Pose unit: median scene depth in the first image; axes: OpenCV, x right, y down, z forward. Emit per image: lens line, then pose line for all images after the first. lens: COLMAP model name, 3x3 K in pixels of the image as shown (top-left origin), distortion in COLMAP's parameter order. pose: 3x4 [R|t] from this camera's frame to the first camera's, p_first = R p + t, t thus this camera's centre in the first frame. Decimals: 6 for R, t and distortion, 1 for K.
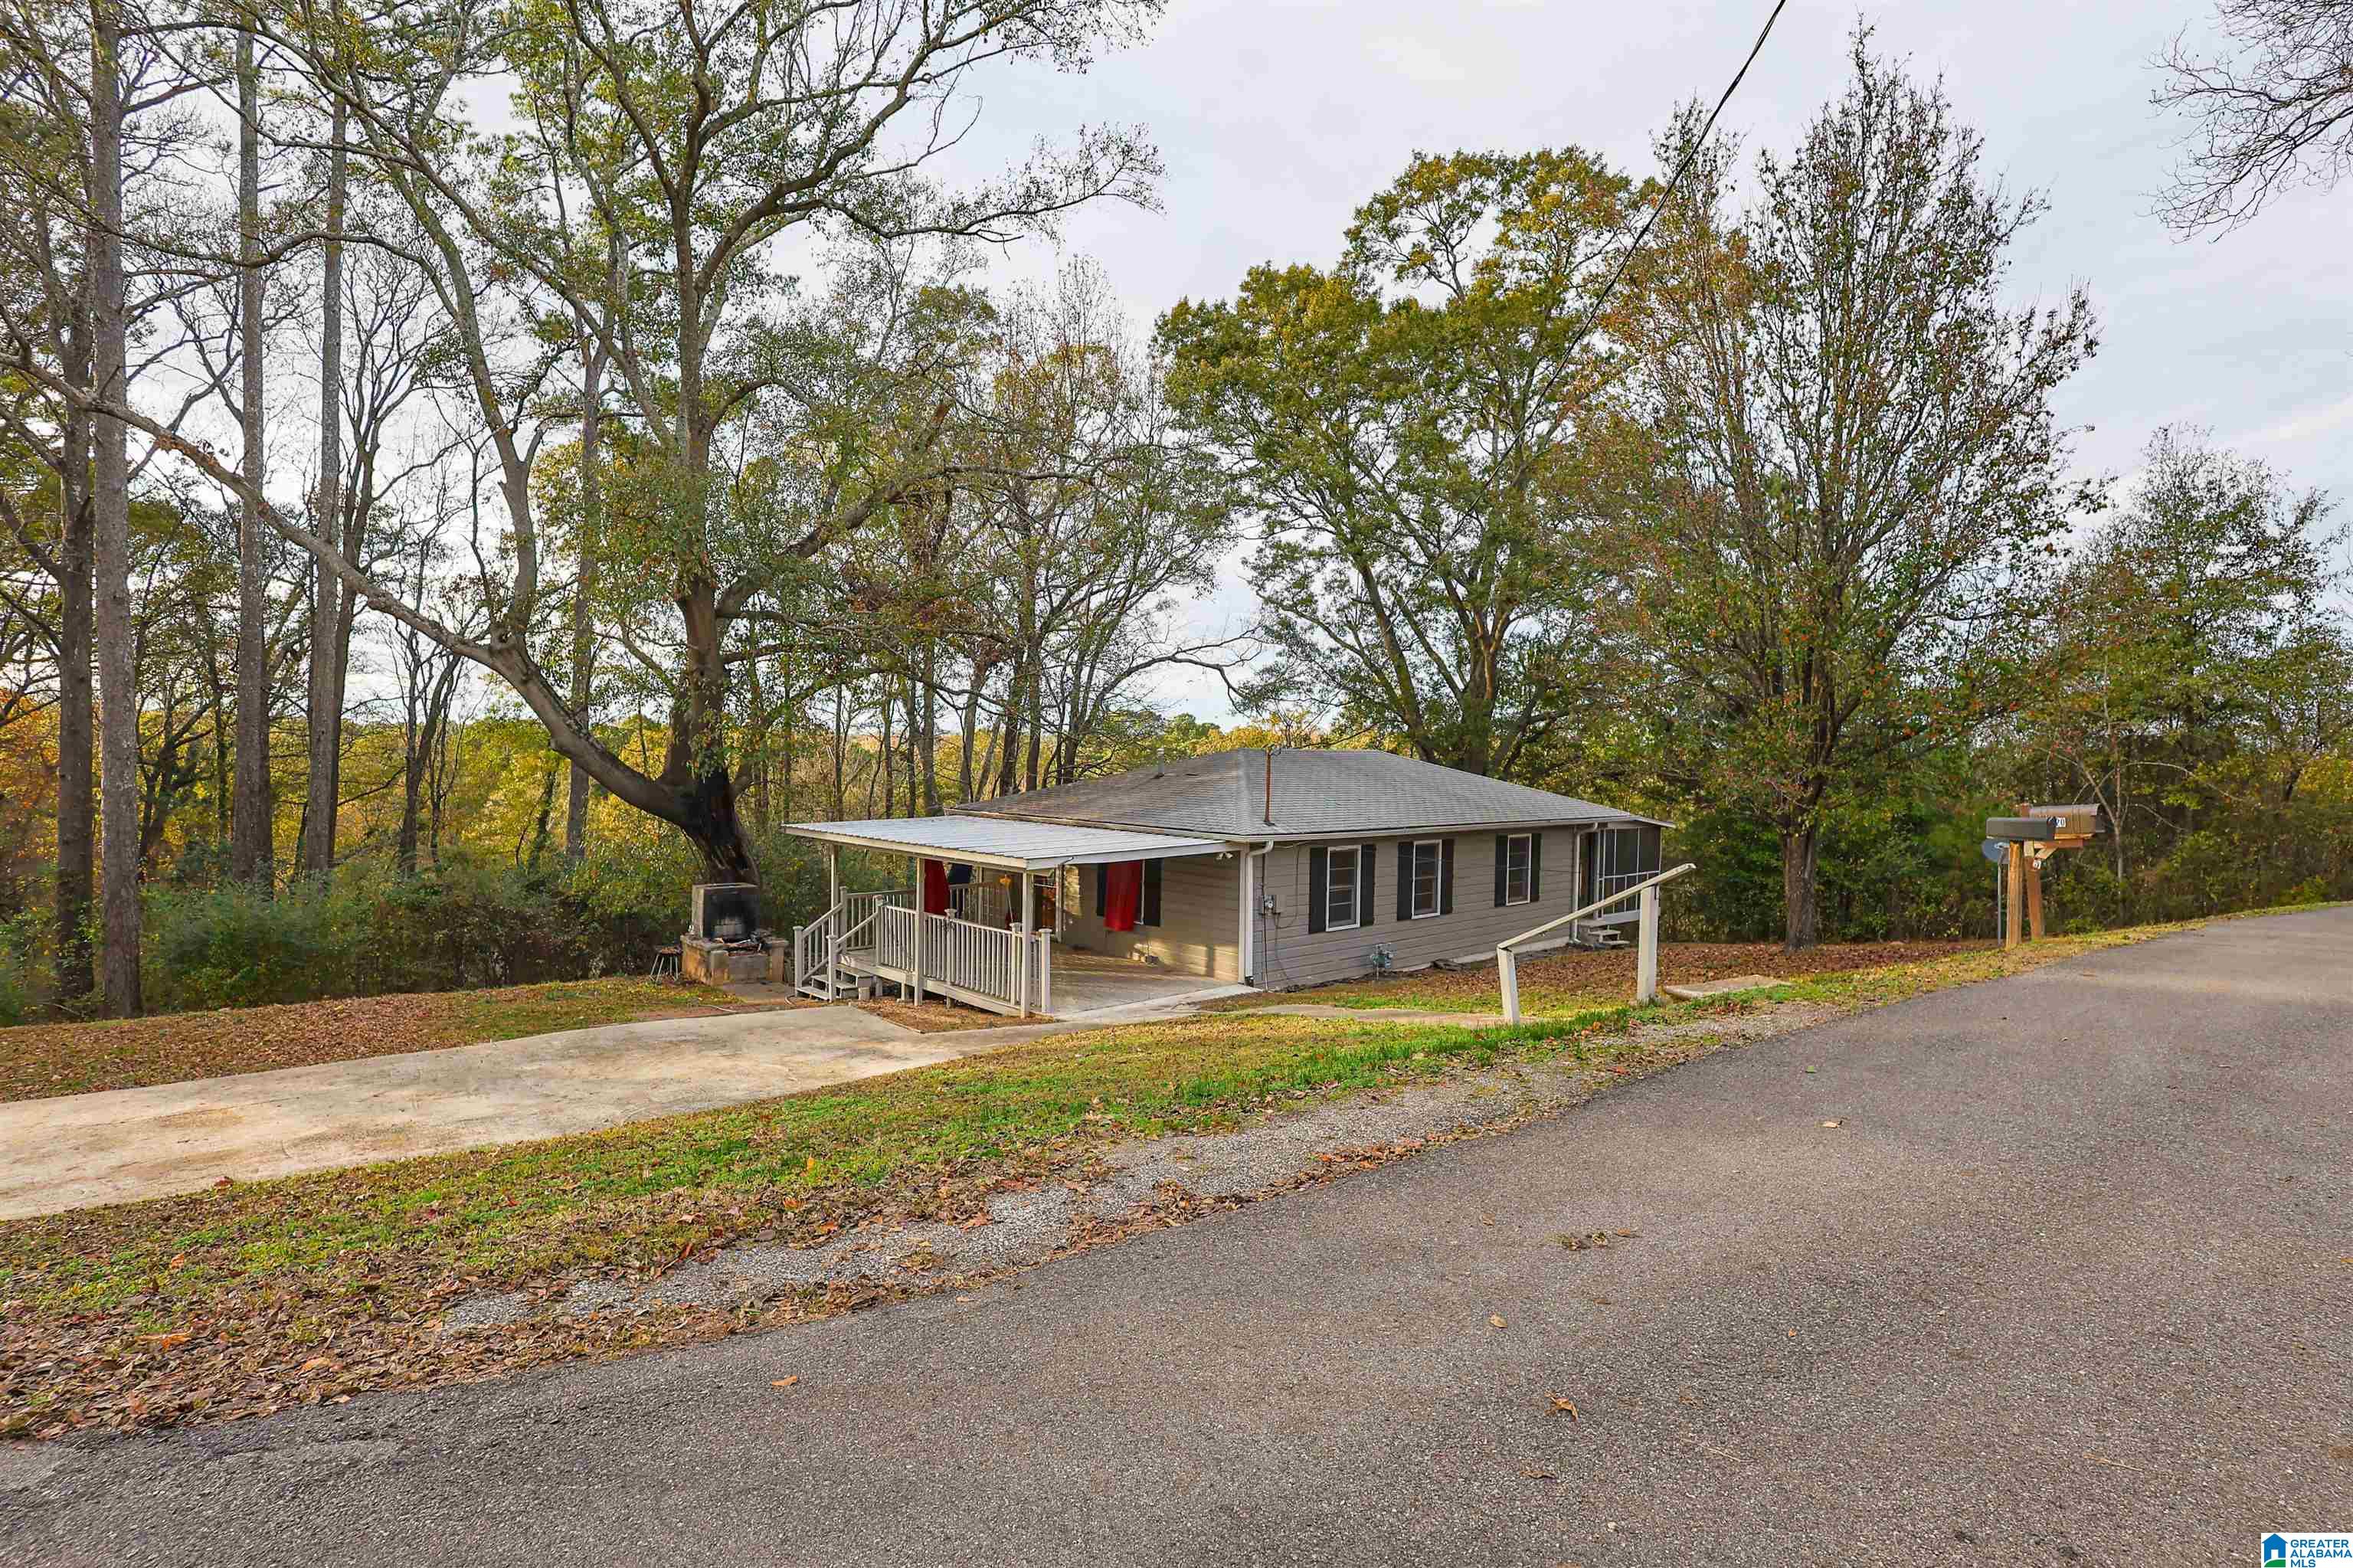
lens RADIAL K [[1092.8, 0, 1183.8], [0, 1092.8, 783.7], [0, 0, 1]] dist [0.021538, -0.000074]
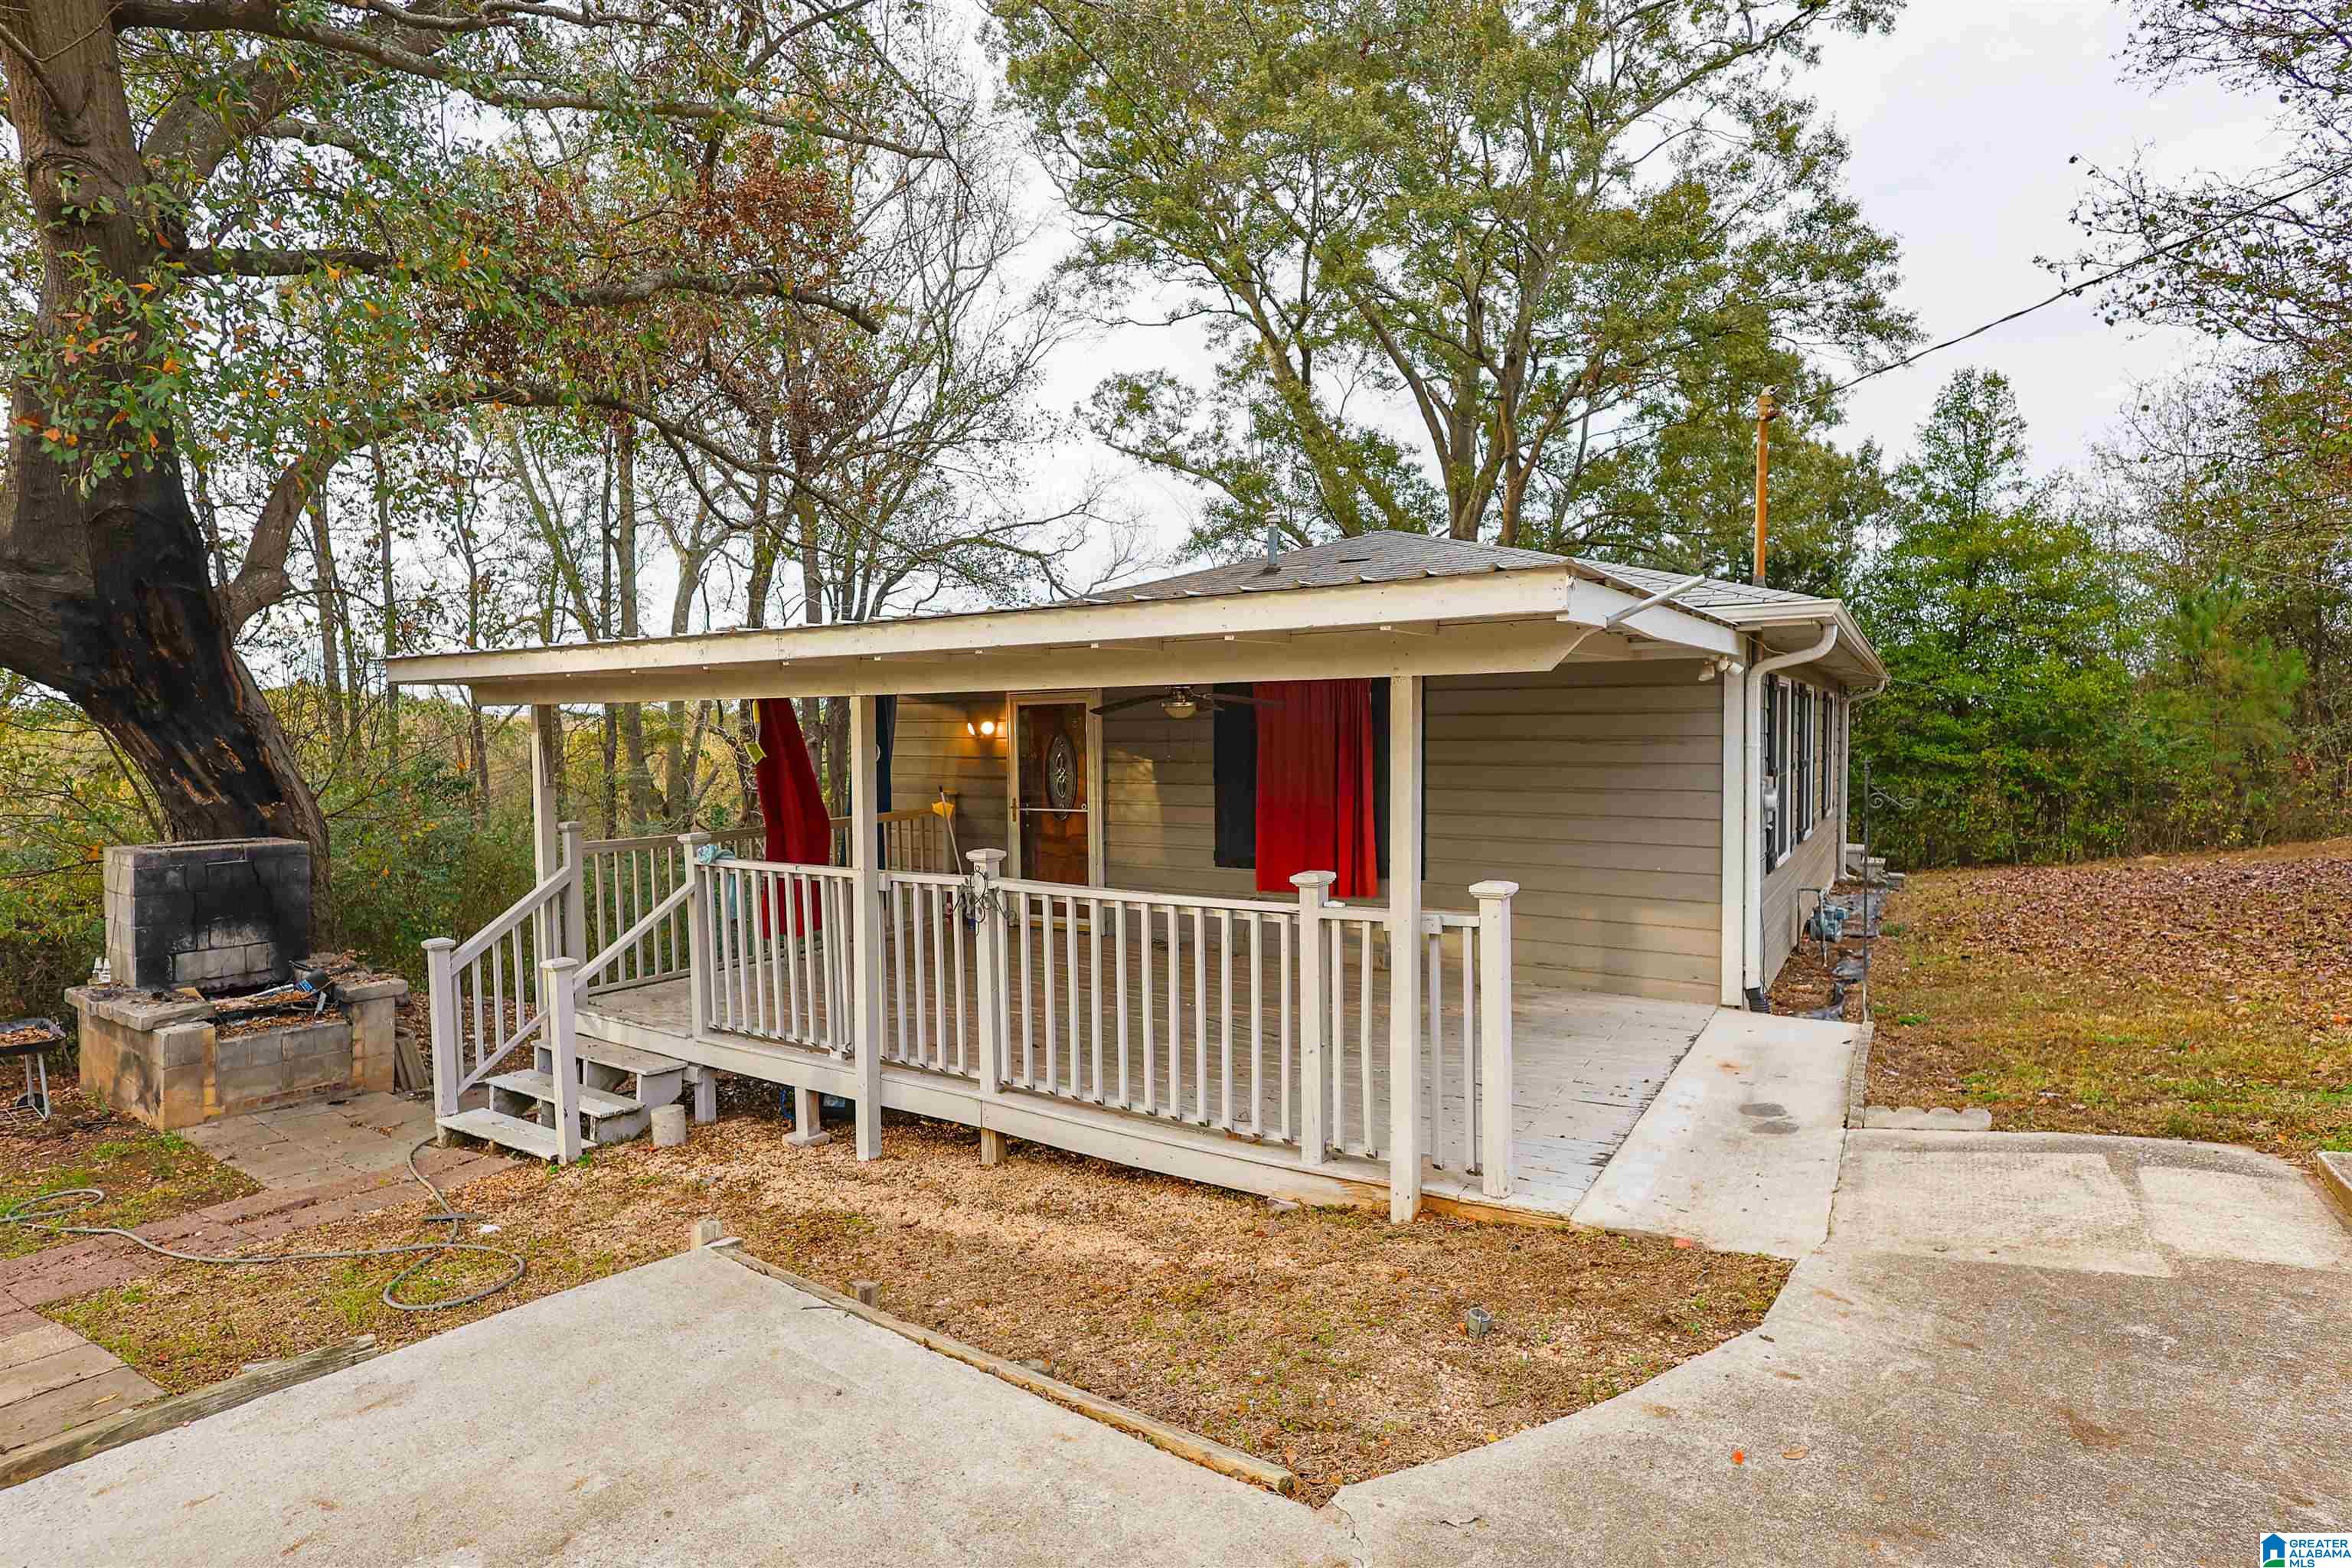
lens RADIAL K [[1166.6, 0, 1180.6], [0, 1166.6, 778.6], [0, 0, 1]] dist [-0.000728, 0.000362]
pose [[0.969766, -0.037188, 0.241186, -0.198421], [0.032504, 0.999198, 0.023370, 0.073961], [-0.241862, -0.014823, 0.970197, 0.551404]]
